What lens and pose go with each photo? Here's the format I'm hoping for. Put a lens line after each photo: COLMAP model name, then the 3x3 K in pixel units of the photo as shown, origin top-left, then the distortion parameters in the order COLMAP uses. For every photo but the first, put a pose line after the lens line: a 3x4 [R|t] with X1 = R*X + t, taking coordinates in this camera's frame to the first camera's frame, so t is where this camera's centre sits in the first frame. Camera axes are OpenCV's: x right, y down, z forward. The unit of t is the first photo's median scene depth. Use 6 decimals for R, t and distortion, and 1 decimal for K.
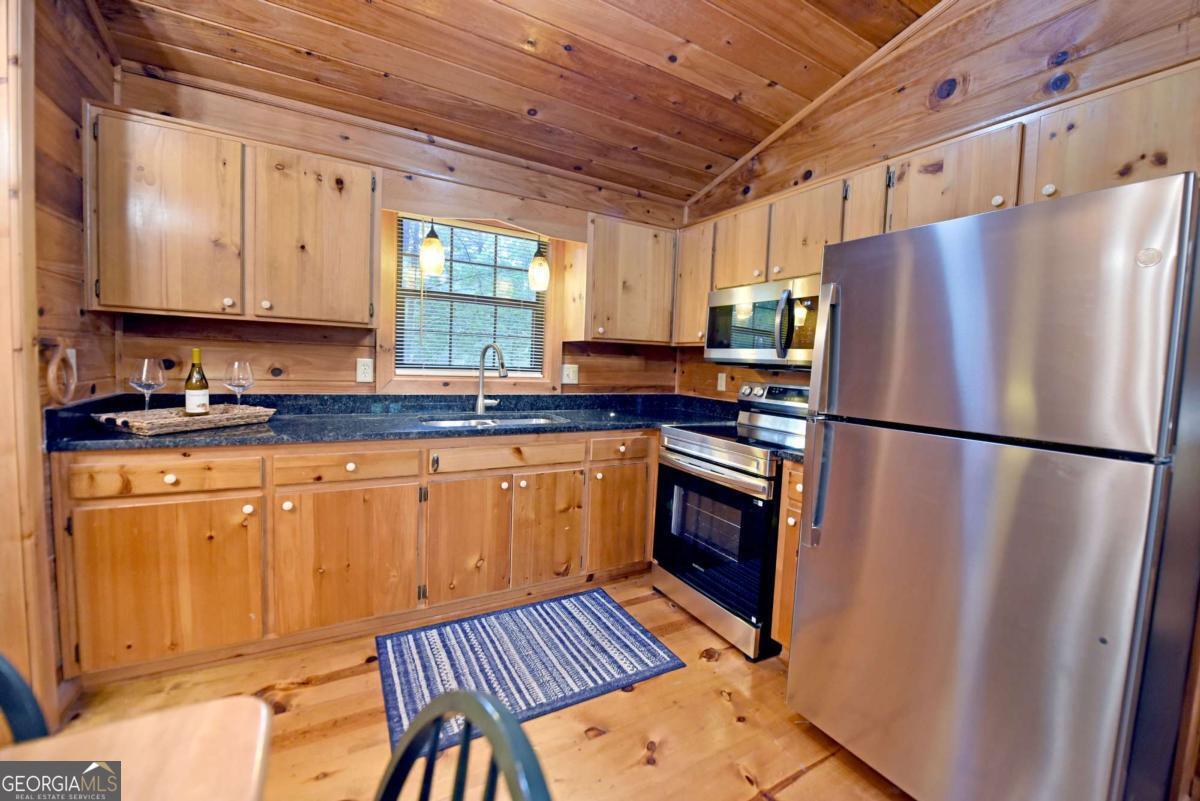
lens RADIAL K [[477.7, 0, 604.9], [0, 477.7, 393.3], [0, 0, 1]] dist [-0.014361, -0.003691]
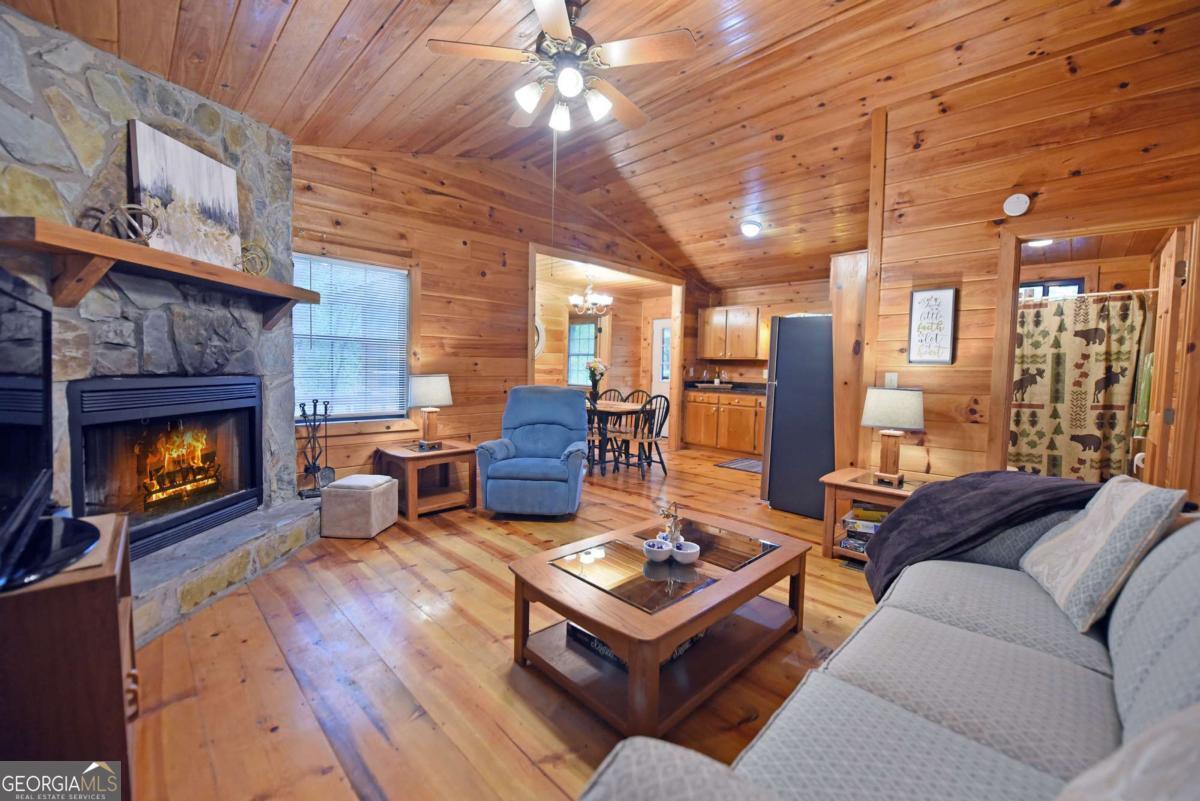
lens RADIAL K [[477.7, 0, 604.9], [0, 477.7, 393.3], [0, 0, 1]] dist [-0.014361, -0.003691]
pose [[0.263459, 0.016891, -0.964523, 2.310041], [-0.075756, 0.997121, -0.003231, 0.169255], [0.961692, 0.073919, 0.263980, -0.739266]]
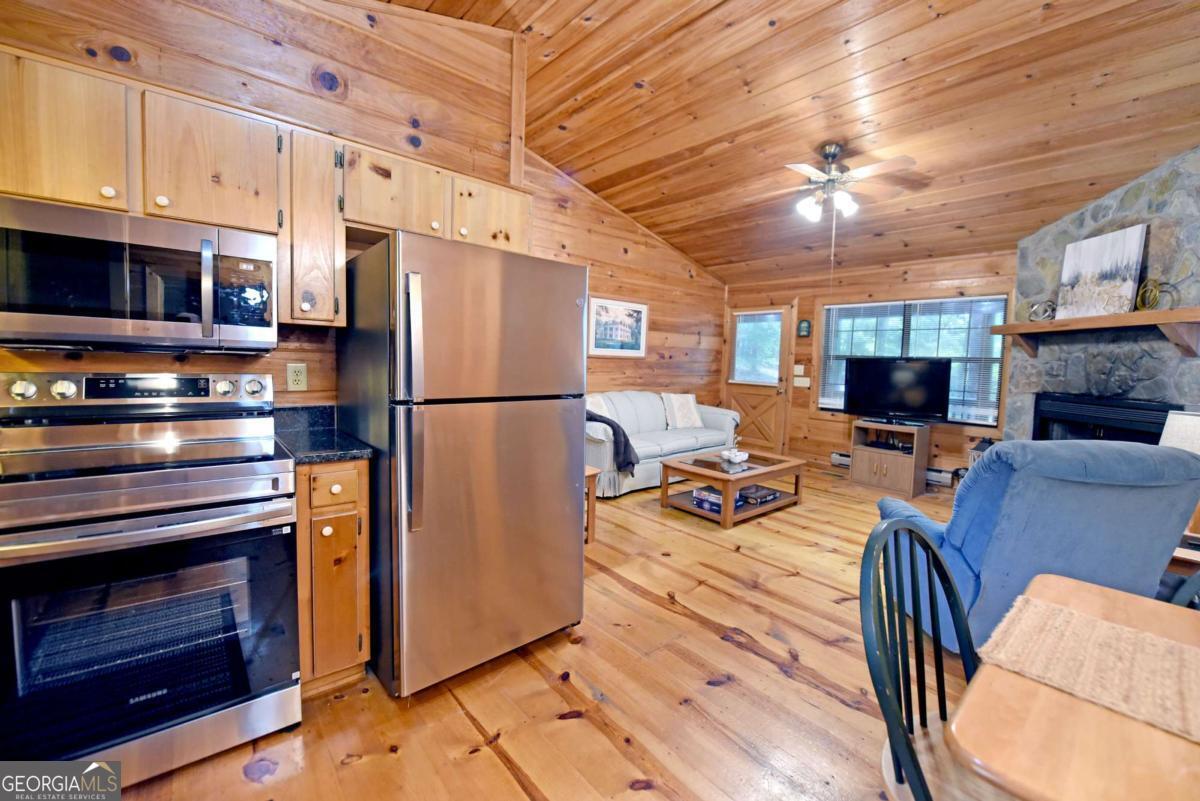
lens RADIAL K [[477.7, 0, 604.9], [0, 477.7, 393.3], [0, 0, 1]] dist [-0.014361, -0.003691]
pose [[-0.190660, -0.113495, 0.975073, -0.473628], [0.027124, 0.992306, 0.120804, -0.064075], [-0.981281, 0.049481, -0.186114, 0.599582]]
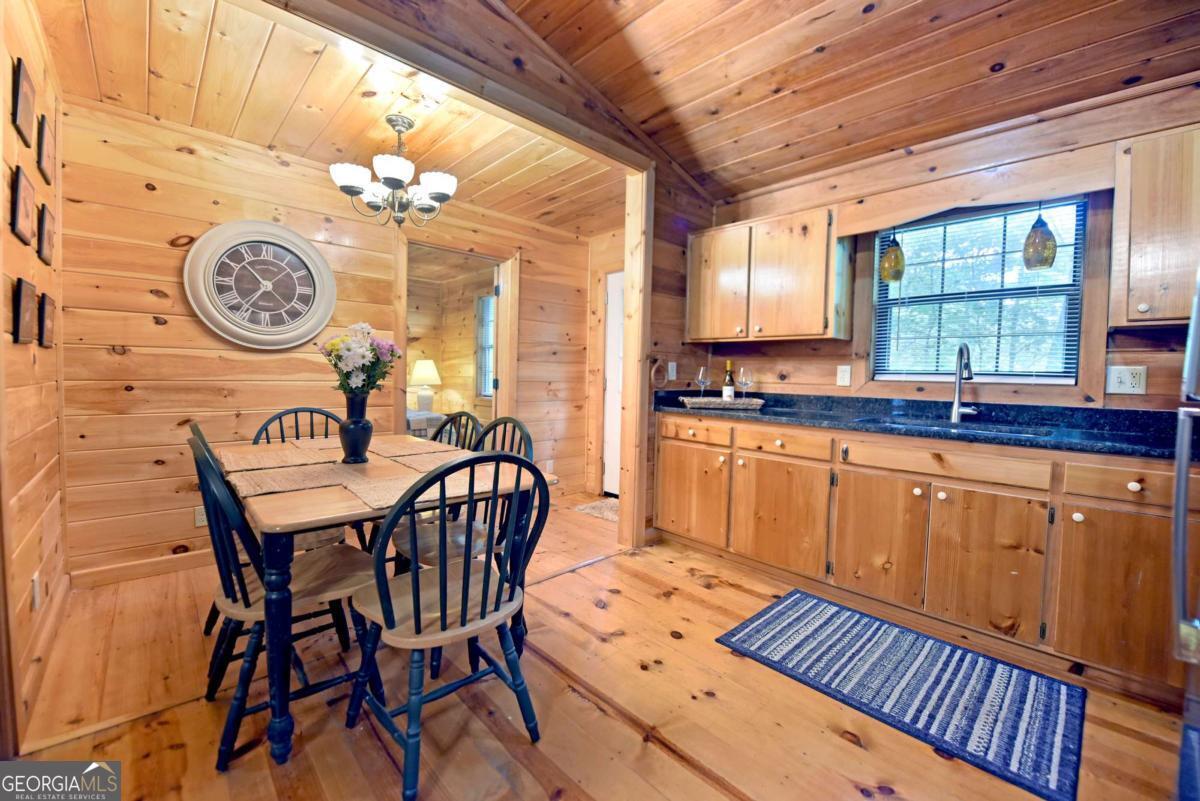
lens RADIAL K [[477.7, 0, 604.9], [0, 477.7, 393.3], [0, 0, 1]] dist [-0.014361, -0.003691]
pose [[0.237035, 0.002979, -0.971497, 0.590713], [-0.077679, 0.996852, -0.015896, 0.070826], [0.968391, 0.079233, 0.236520, 0.197714]]
